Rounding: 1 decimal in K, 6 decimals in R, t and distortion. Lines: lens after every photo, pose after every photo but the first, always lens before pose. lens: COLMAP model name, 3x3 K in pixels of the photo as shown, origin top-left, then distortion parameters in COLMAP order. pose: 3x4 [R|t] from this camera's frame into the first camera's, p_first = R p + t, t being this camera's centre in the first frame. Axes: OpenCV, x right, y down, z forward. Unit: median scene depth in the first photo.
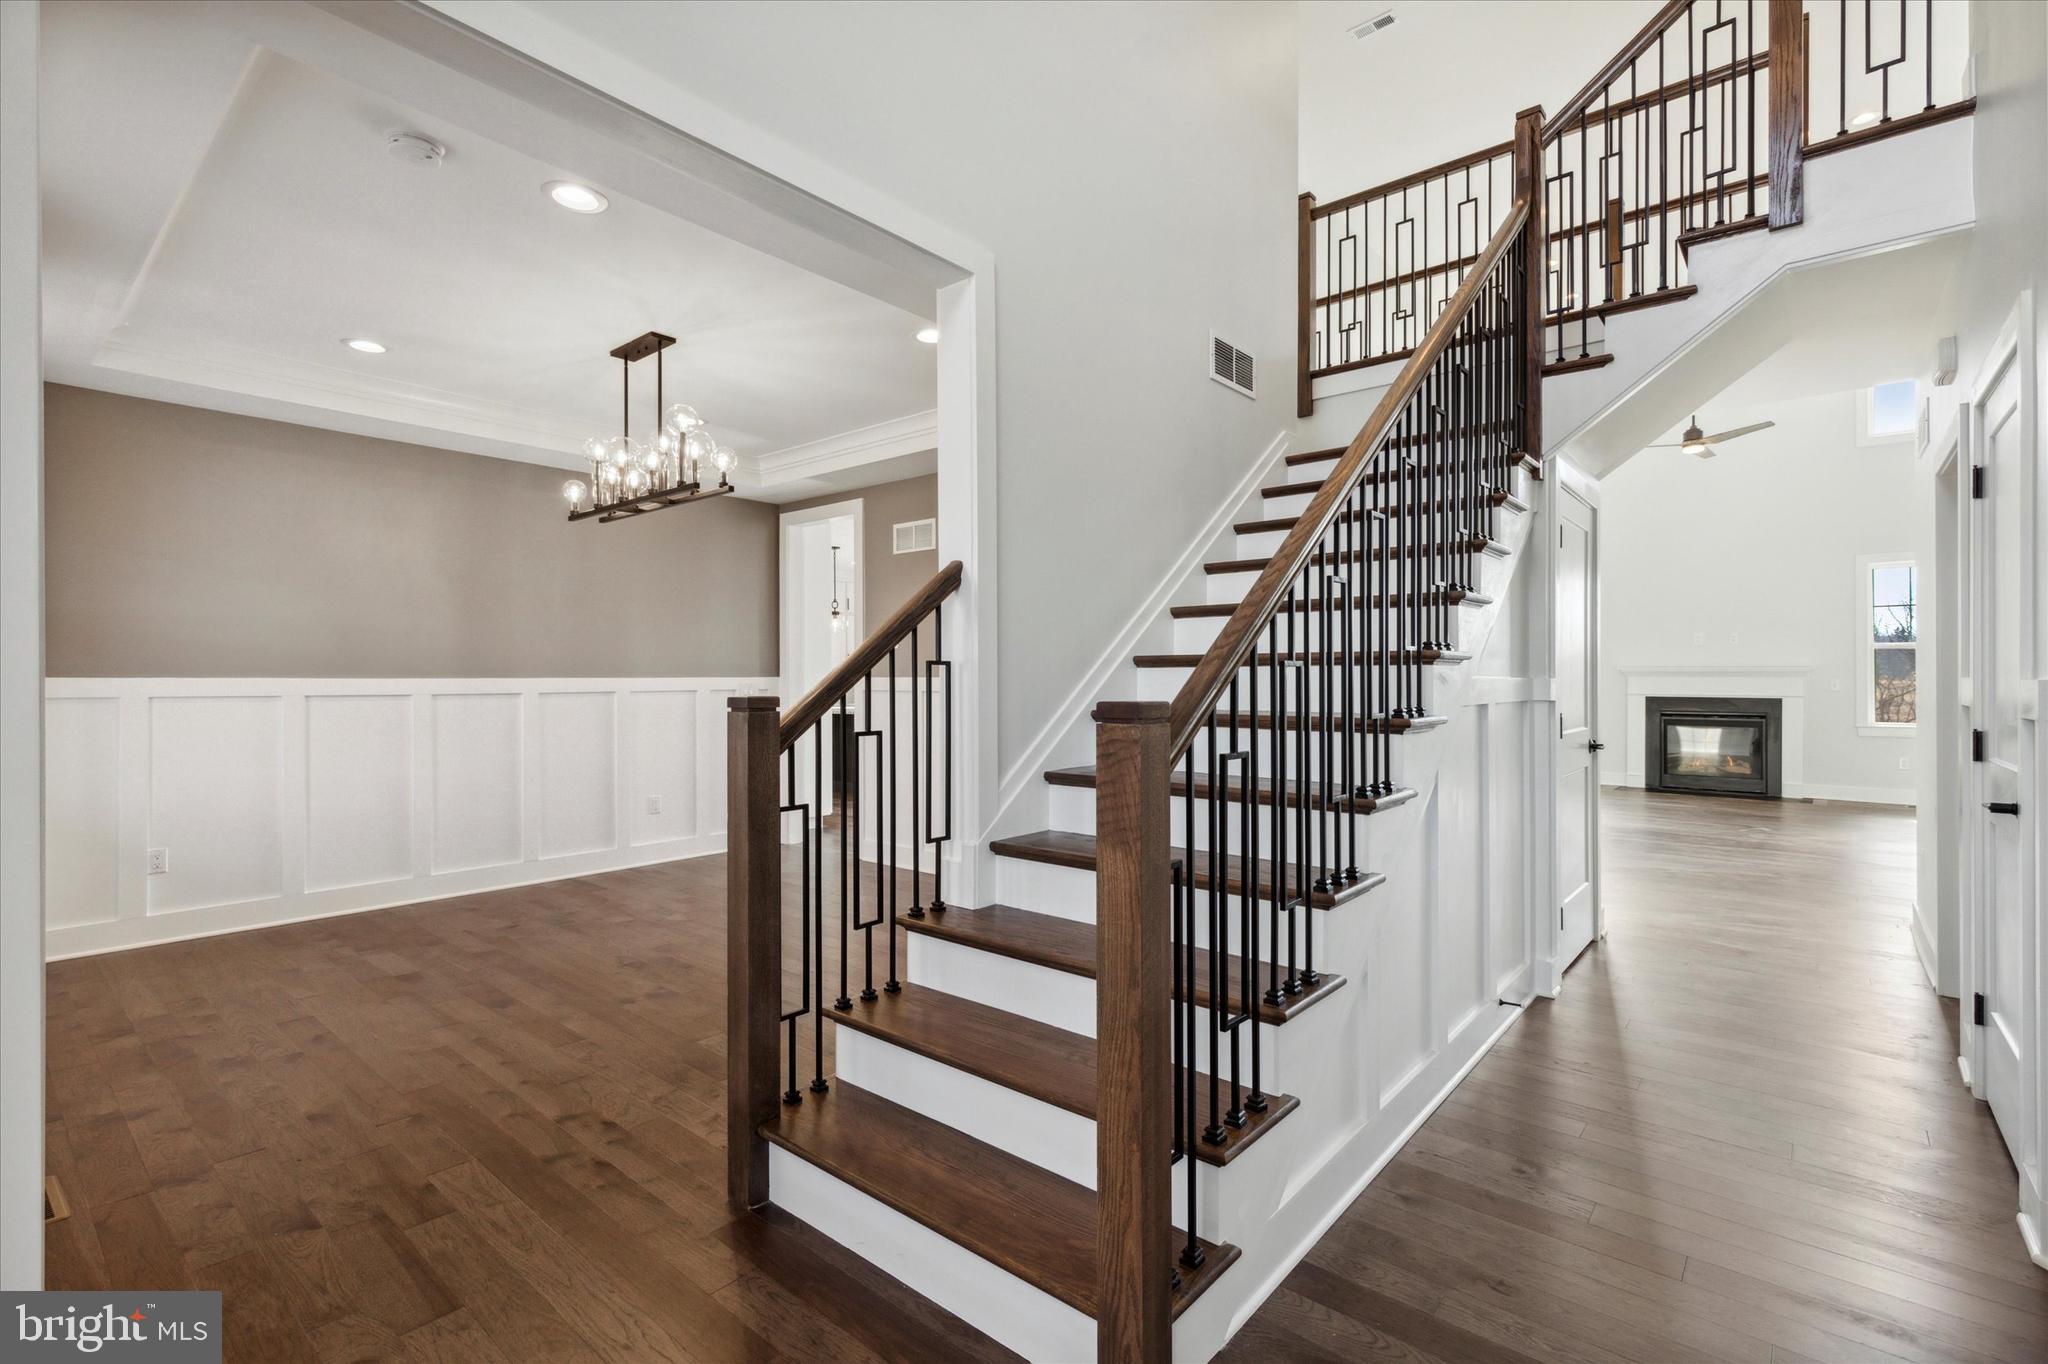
lens RADIAL K [[930.7, 0, 1024.0], [0, 930.7, 682.0], [0, 0, 1]] dist [0.001038, 0.001310]
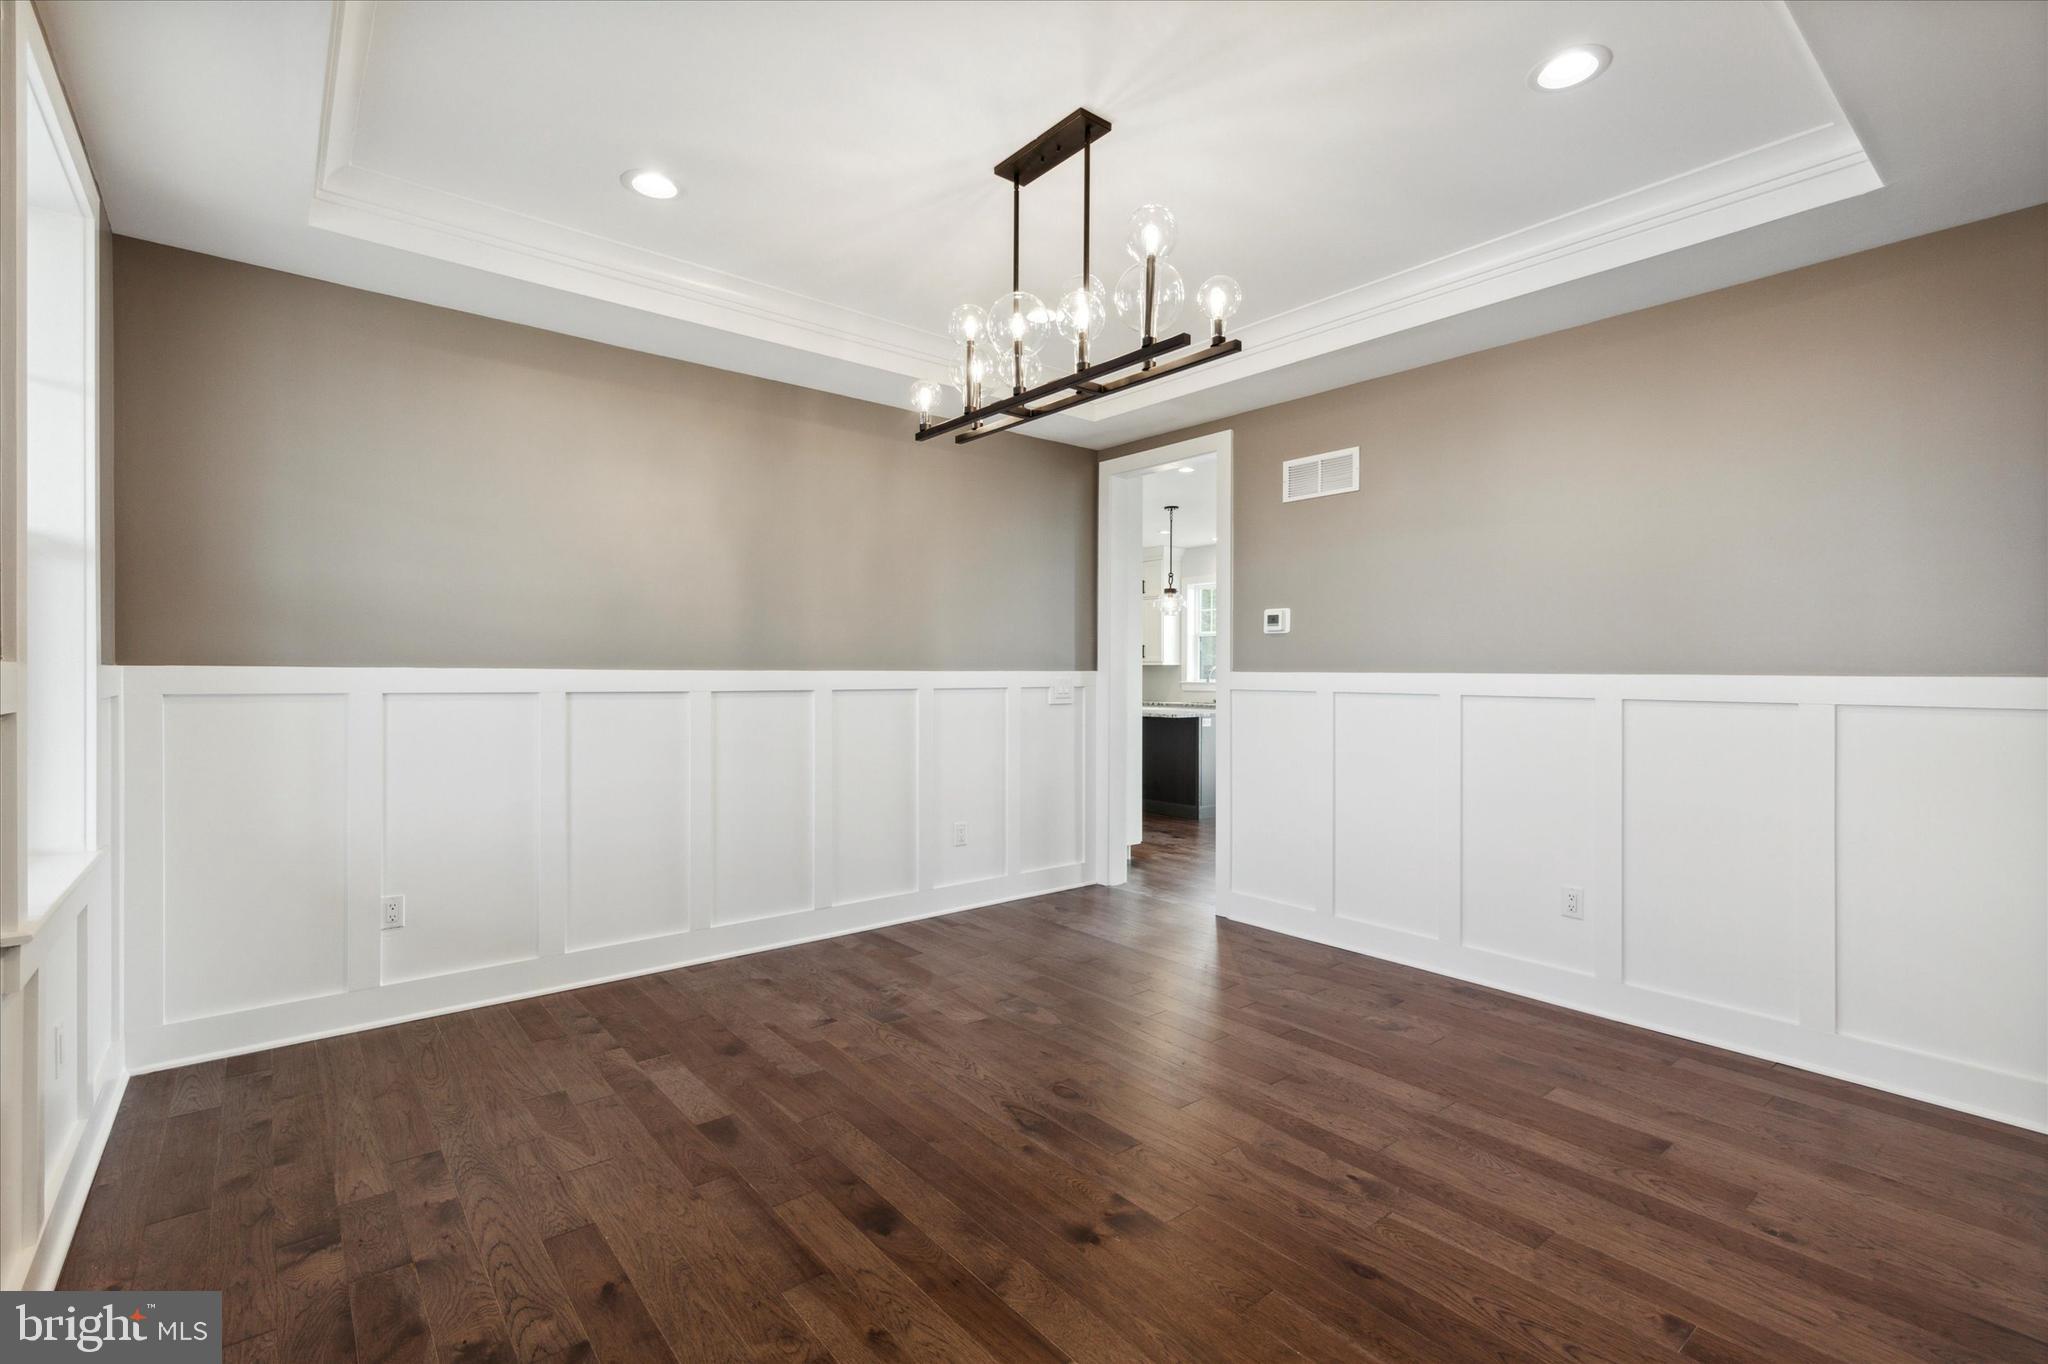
lens RADIAL K [[930.7, 0, 1024.0], [0, 930.7, 682.0], [0, 0, 1]] dist [0.001038, 0.001310]
pose [[0.984084, 0.007367, -0.177551, -0.305014], [-0.006219, 0.999956, 0.007018, -0.001429], [0.177594, -0.005802, 0.984087, 0.362071]]
